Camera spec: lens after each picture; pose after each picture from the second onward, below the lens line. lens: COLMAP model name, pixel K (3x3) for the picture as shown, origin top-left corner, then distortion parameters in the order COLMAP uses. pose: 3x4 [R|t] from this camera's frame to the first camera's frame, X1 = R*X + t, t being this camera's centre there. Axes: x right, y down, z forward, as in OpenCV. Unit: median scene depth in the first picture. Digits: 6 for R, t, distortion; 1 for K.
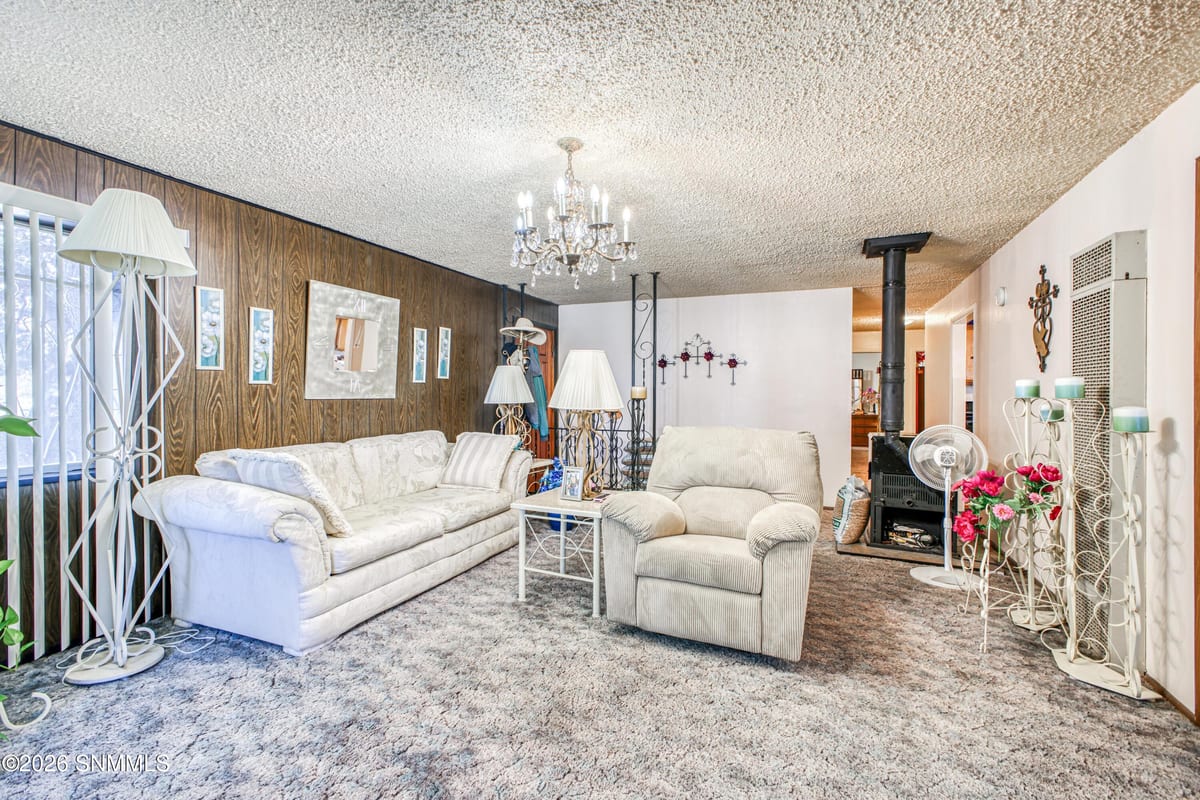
lens RADIAL K [[529.0, 0, 579.9], [0, 529.0, 398.0], [0, 0, 1]] dist [0.001810, 0.000205]
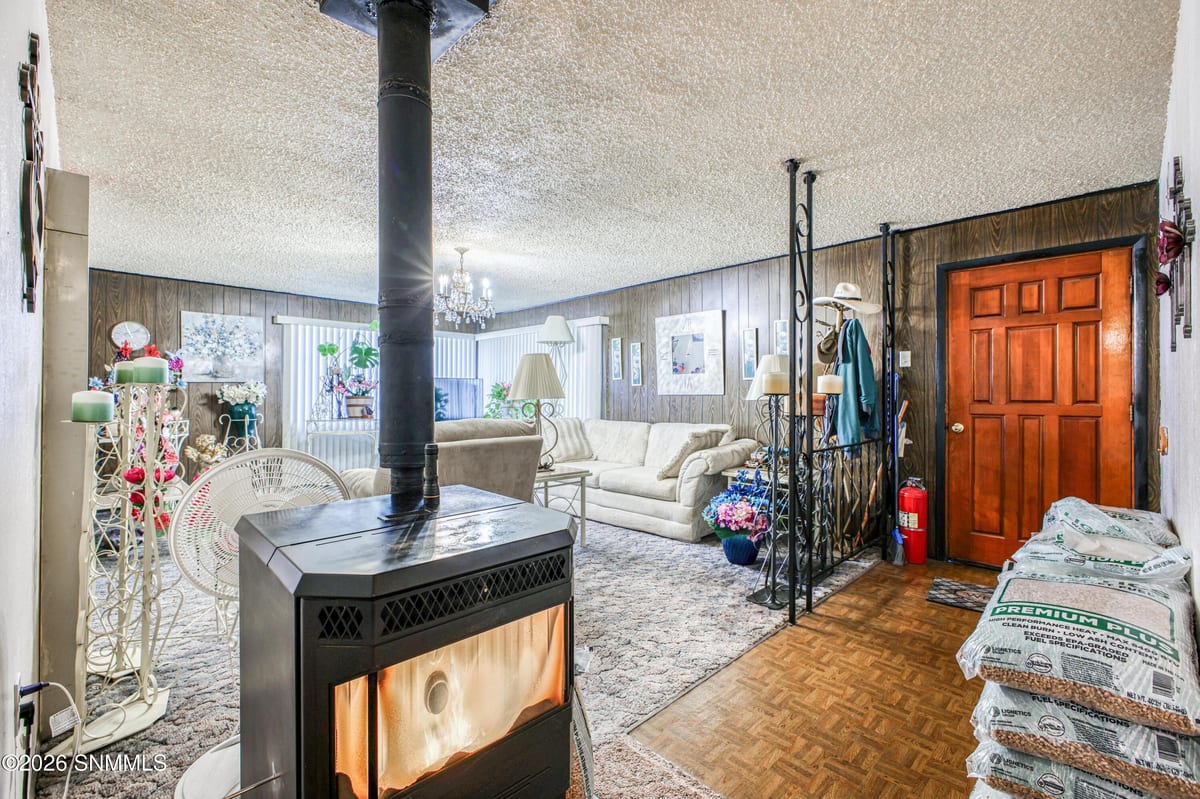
lens RADIAL K [[529.0, 0, 579.9], [0, 529.0, 397.5], [0, 0, 1]] dist [0.001810, 0.000205]
pose [[-0.376678, 0.001374, -0.926343, 1.005431], [-0.007291, 0.999964, 0.004448, 0.004687], [0.926315, 0.008429, -0.376654, 1.372344]]
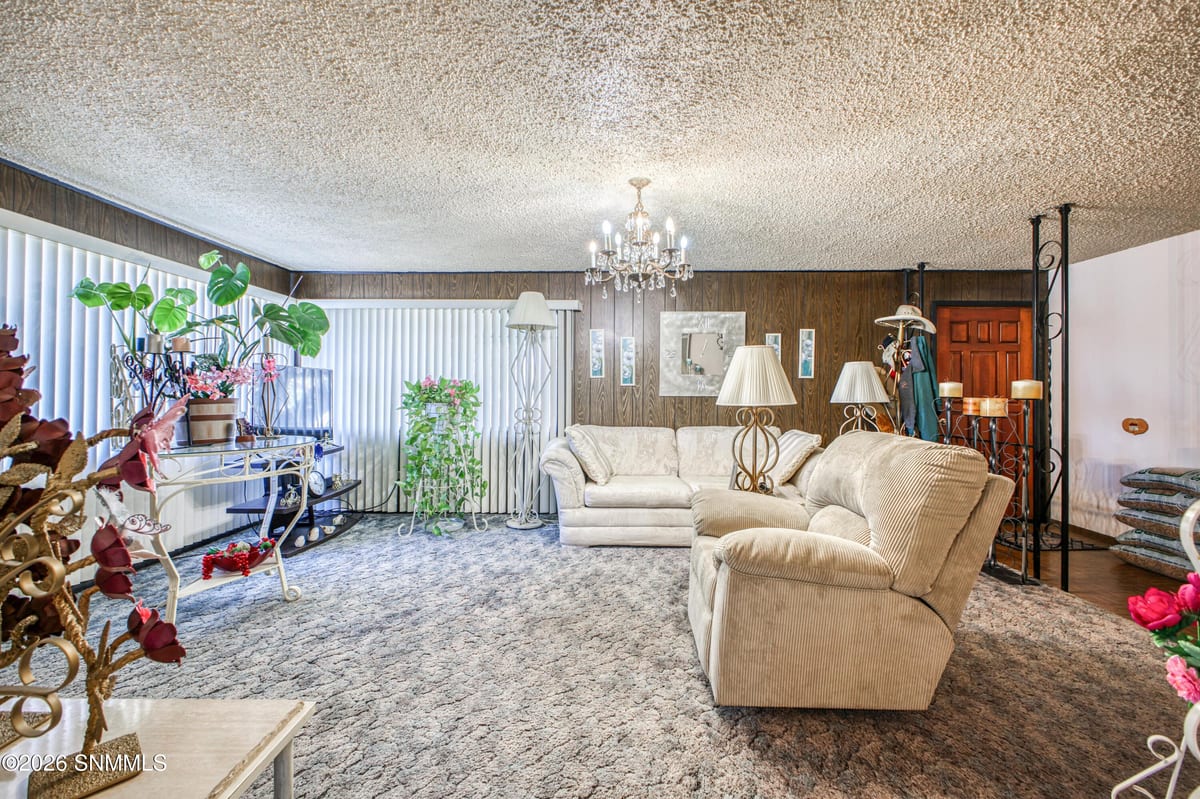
lens RADIAL K [[518.6, 0, 600.6], [0, 518.6, 392.1], [0, 0, 1]] dist [-0.000047, 0.000063]
pose [[0.386384, -0.003737, -0.922330, 0.703045], [-0.010347, 0.999911, -0.008386, 0.004657], [0.922280, 0.012783, 0.386311, 0.317234]]
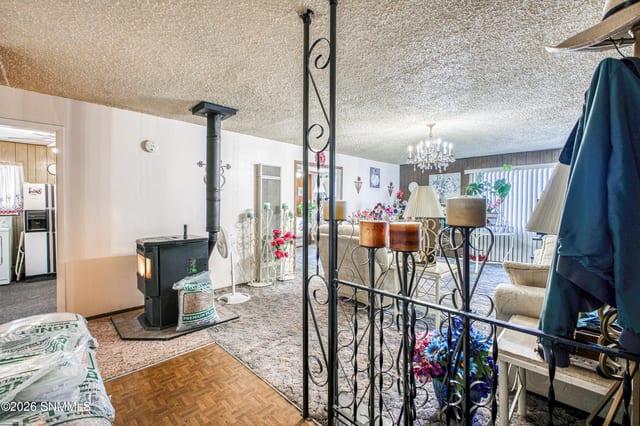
lens RADIAL K [[276.6, 0, 320.3], [0, 276.6, 209.1], [0, 0, 1]] dist [-0.000047, 0.000063]
pose [[-0.932637, -0.003666, 0.360798, 0.009931], [0.001026, 0.999917, 0.012812, -0.022122], [-0.360815, 0.012319, -0.932556, 1.784506]]
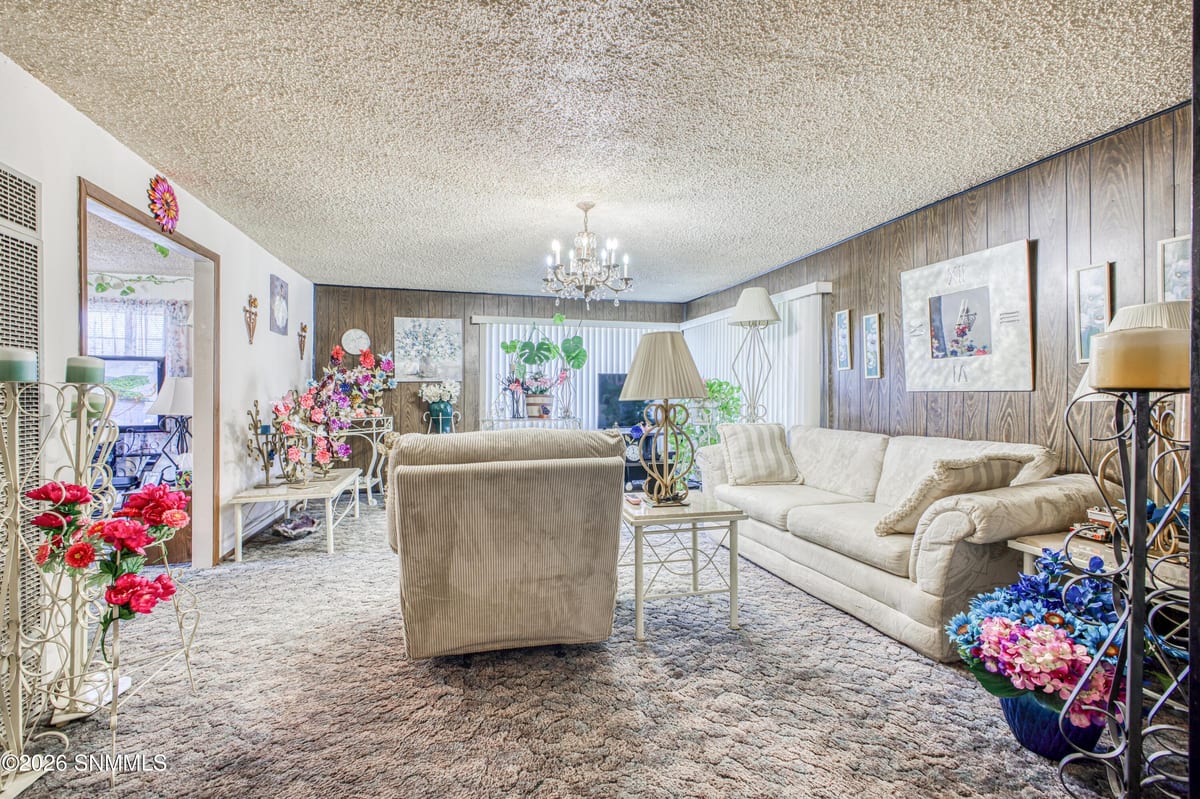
lens RADIAL K [[512.6, 0, 584.1], [0, 512.6, 397.5], [0, 0, 1]] dist [0.000190, 0.000452]
pose [[-0.778087, 0.005824, -0.628129, 0.567490], [-0.002457, 0.999921, 0.012315, 0.002886], [0.628151, 0.011126, -0.778012, 1.372938]]
